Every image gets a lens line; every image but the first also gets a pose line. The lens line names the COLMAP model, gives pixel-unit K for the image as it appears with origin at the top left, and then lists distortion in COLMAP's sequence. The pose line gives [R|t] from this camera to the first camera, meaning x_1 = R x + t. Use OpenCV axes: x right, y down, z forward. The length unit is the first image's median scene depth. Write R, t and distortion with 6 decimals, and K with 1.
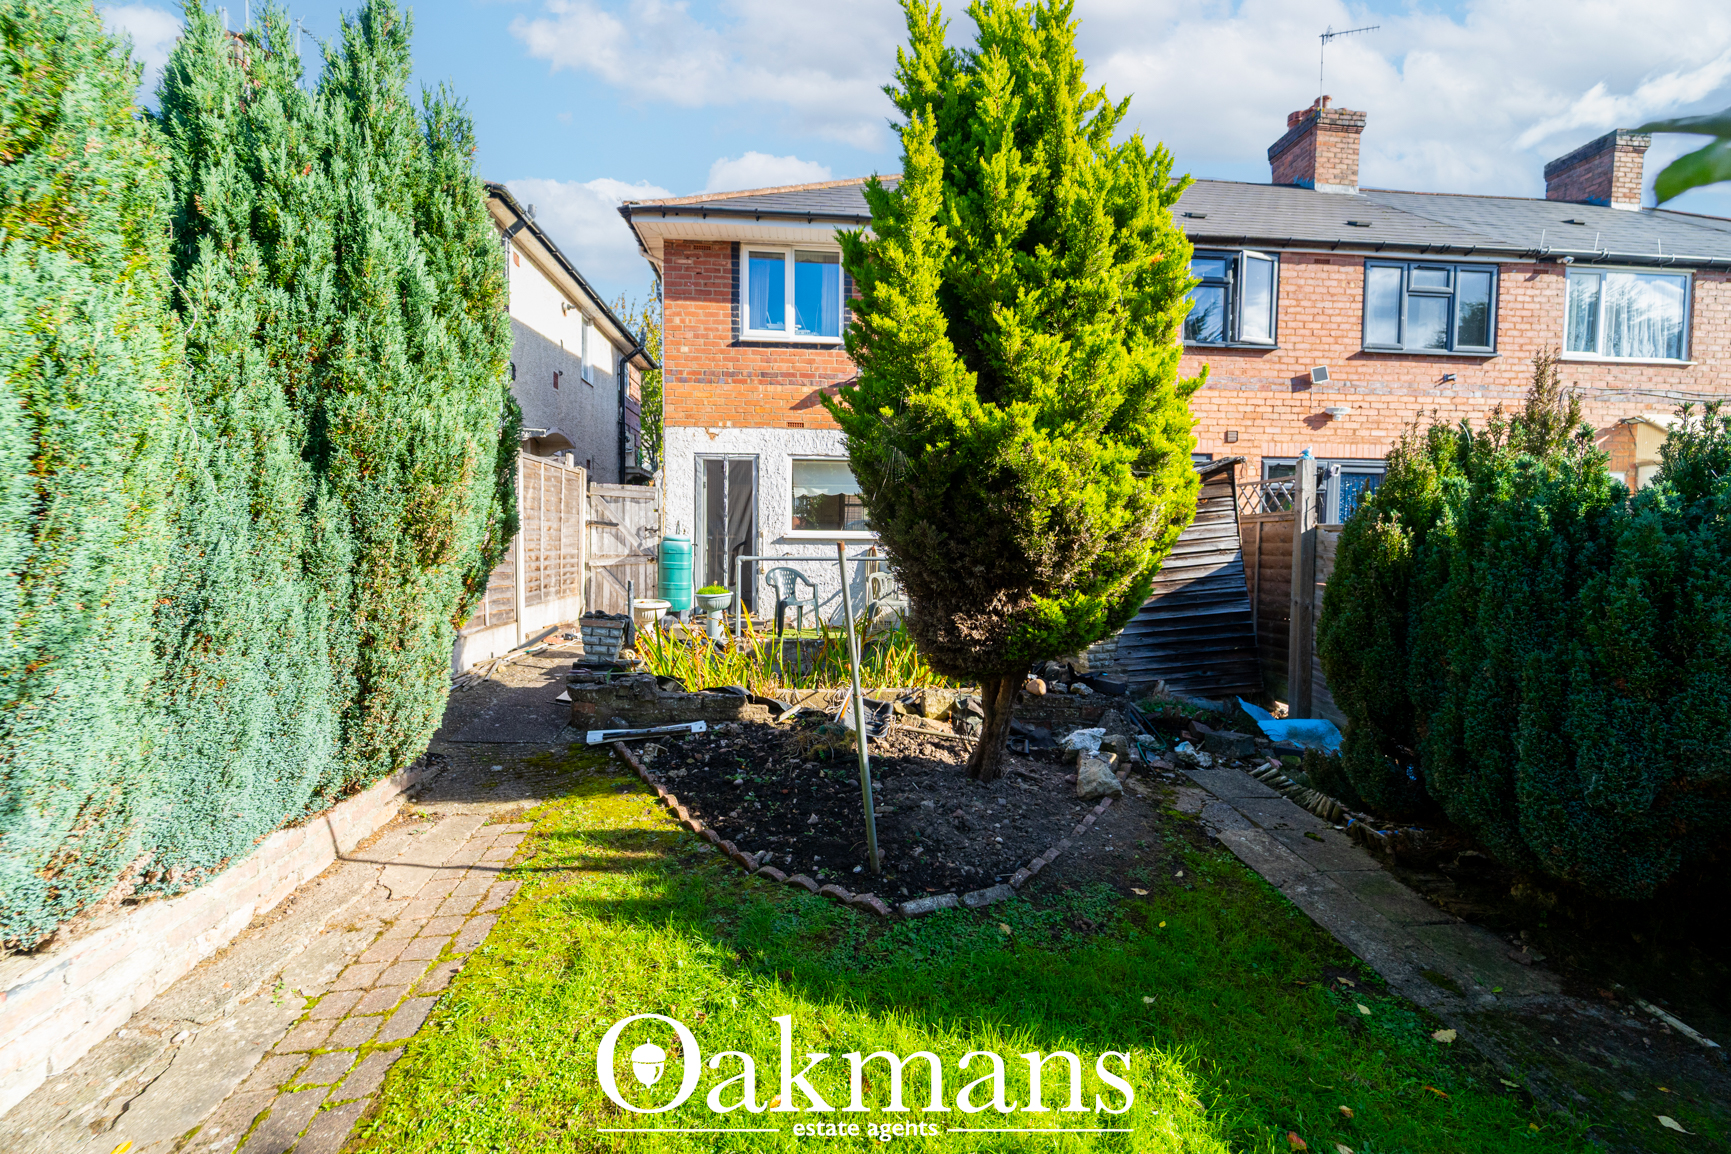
lens RADIAL K [[703.1, 0, 863.2], [0, 703.1, 574.2], [0, 0, 1]] dist [0.003214, -0.002358]
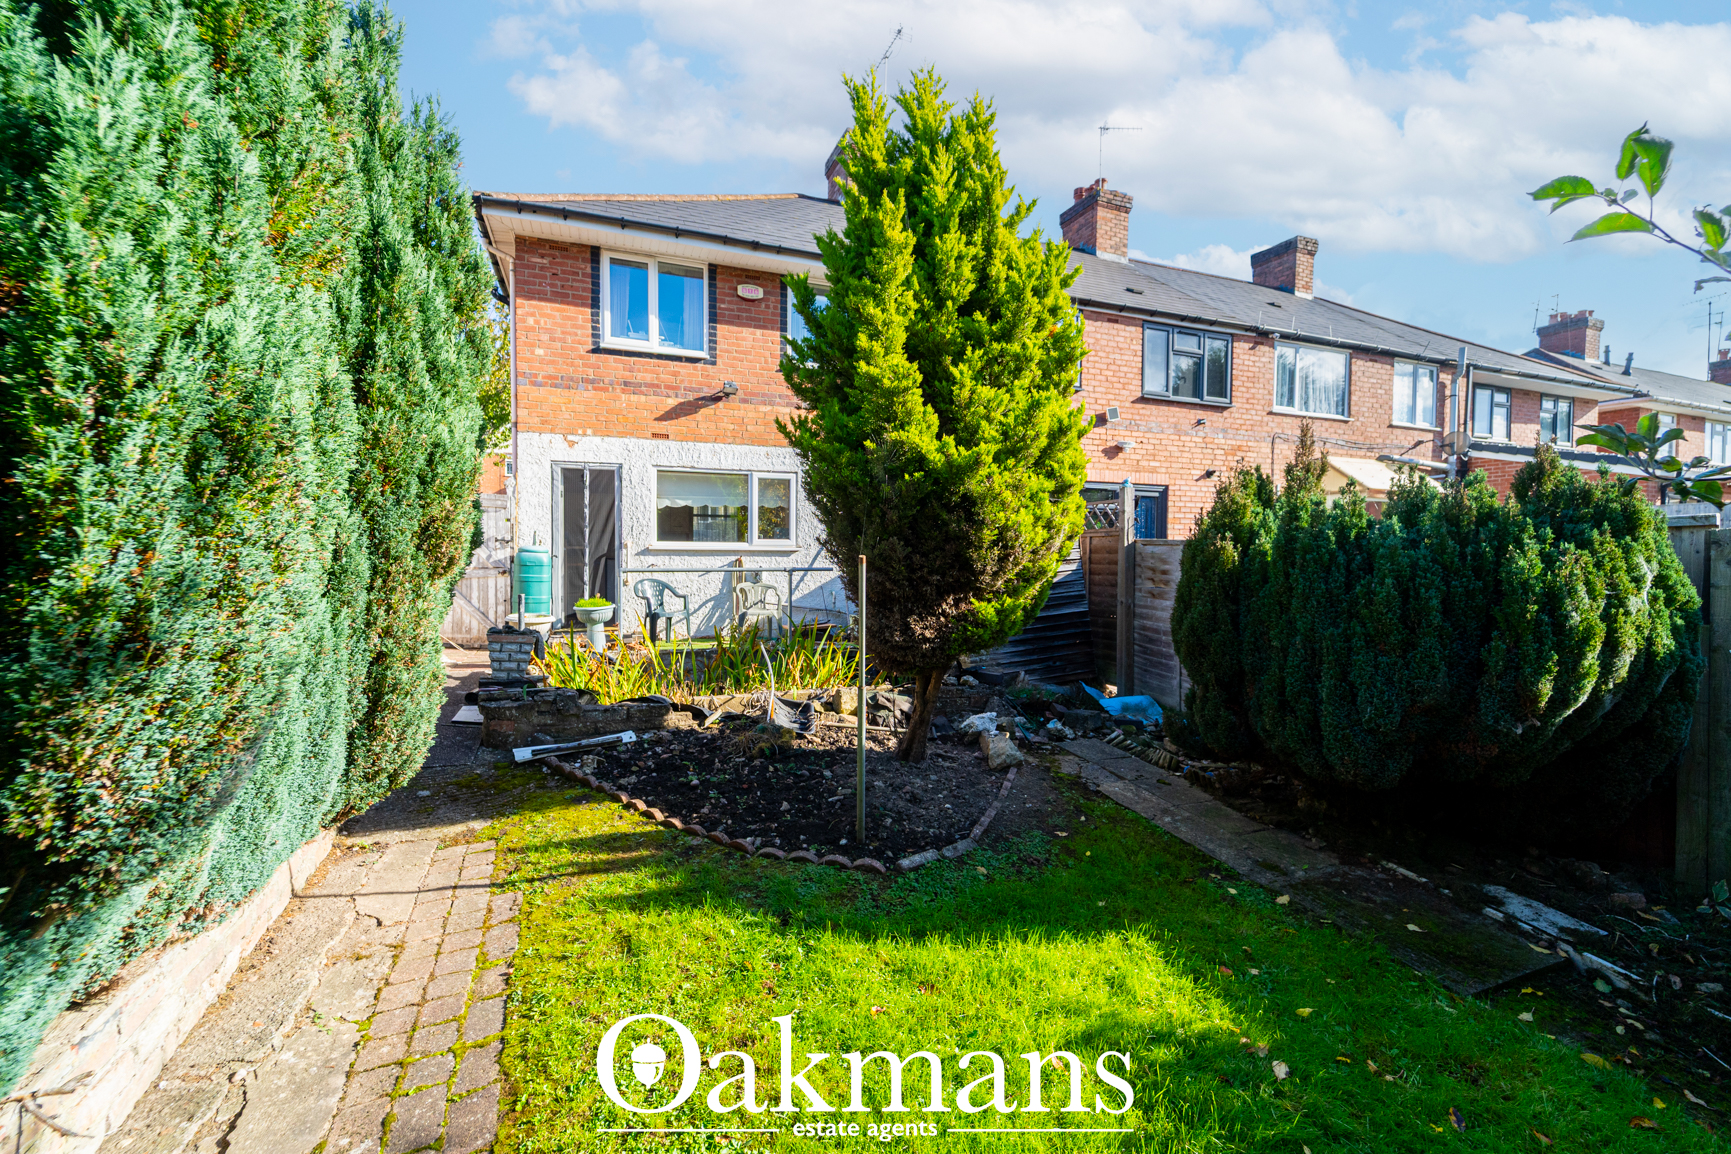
lens RADIAL K [[703.1, 0, 868.5], [0, 703.1, 573.8], [0, 0, 1]] dist [0.003214, -0.002358]
pose [[0.960861, -0.009622, 0.276865, -0.271328], [0.013552, 0.999833, -0.012286, -0.001237], [-0.276700, 0.015557, 0.960830, -0.111987]]
